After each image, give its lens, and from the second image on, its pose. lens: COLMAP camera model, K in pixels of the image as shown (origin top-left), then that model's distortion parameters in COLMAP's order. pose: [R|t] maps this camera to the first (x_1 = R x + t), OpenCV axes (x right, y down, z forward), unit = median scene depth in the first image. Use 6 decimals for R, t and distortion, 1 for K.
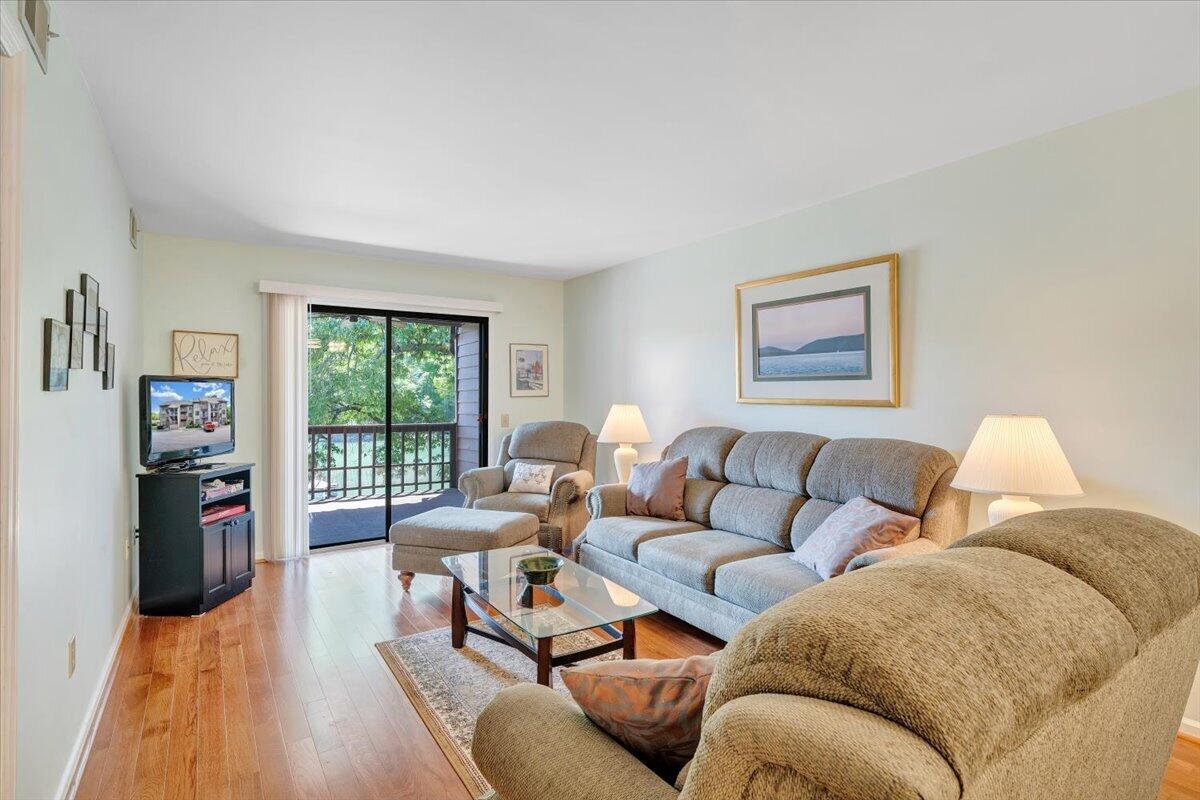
lens RADIAL K [[621.0, 0, 600.0], [0, 621.0, 400.0], [0, 0, 1]] dist [-0.000640, -0.000181]
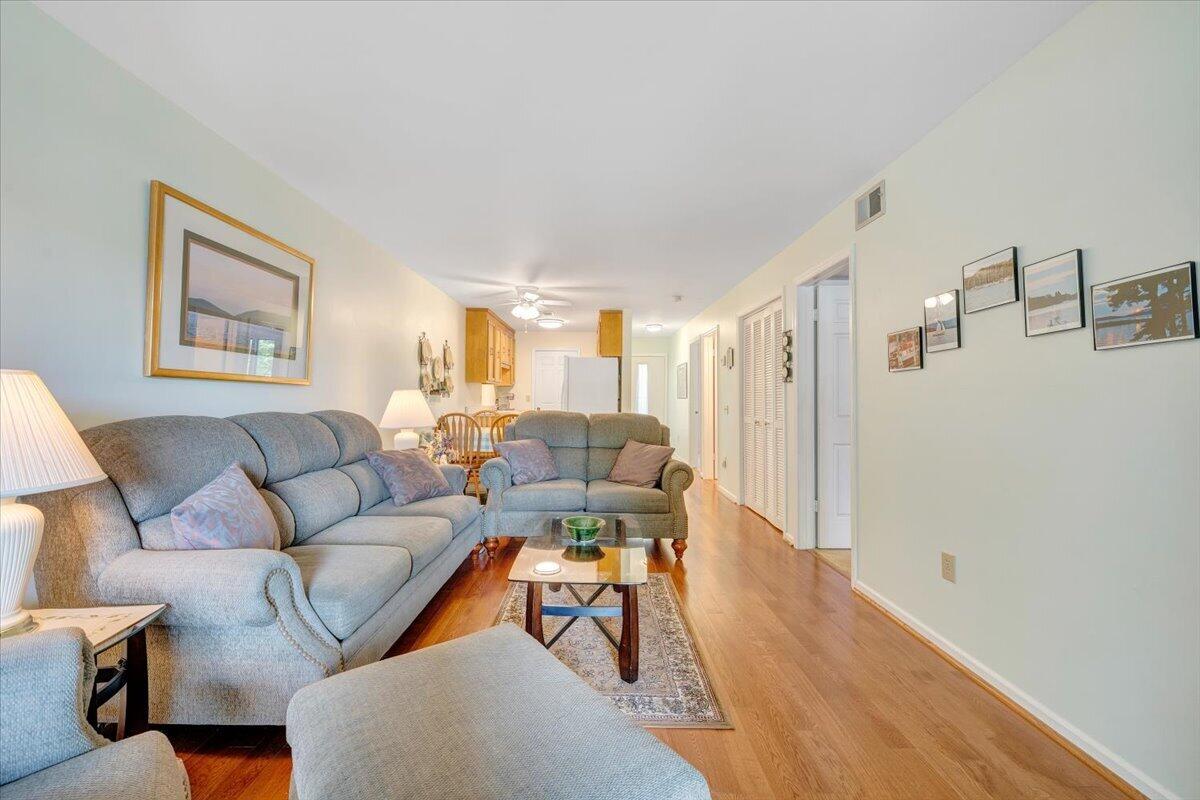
lens RADIAL K [[487.6, 0, 600.0], [0, 487.6, 400.0], [0, 0, 1]] dist [-0.001263, -0.000281]
pose [[-0.847074, -0.006788, 0.531432, -0.470120], [0.000289, 0.999912, 0.013232, 0.025466], [-0.531475, 0.011362, -0.846998, 1.384225]]
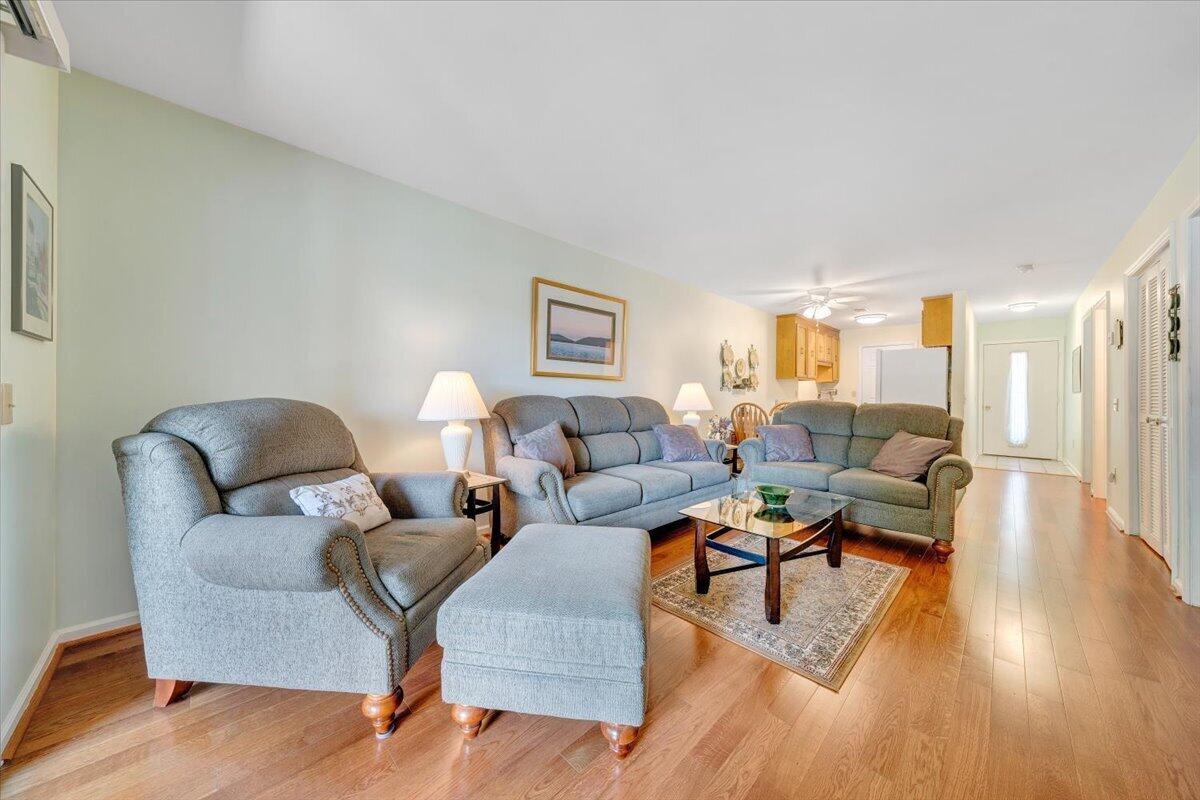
lens RADIAL K [[408.8, 0, 600.0], [0, 408.8, 400.0], [0, 0, 1]] dist [0.000457, -0.000017]
pose [[-0.215111, -0.011829, 0.976518, -0.685122], [0.005078, 0.999900, 0.013231, 0.049745], [-0.976576, 0.007805, -0.215029, 1.235614]]
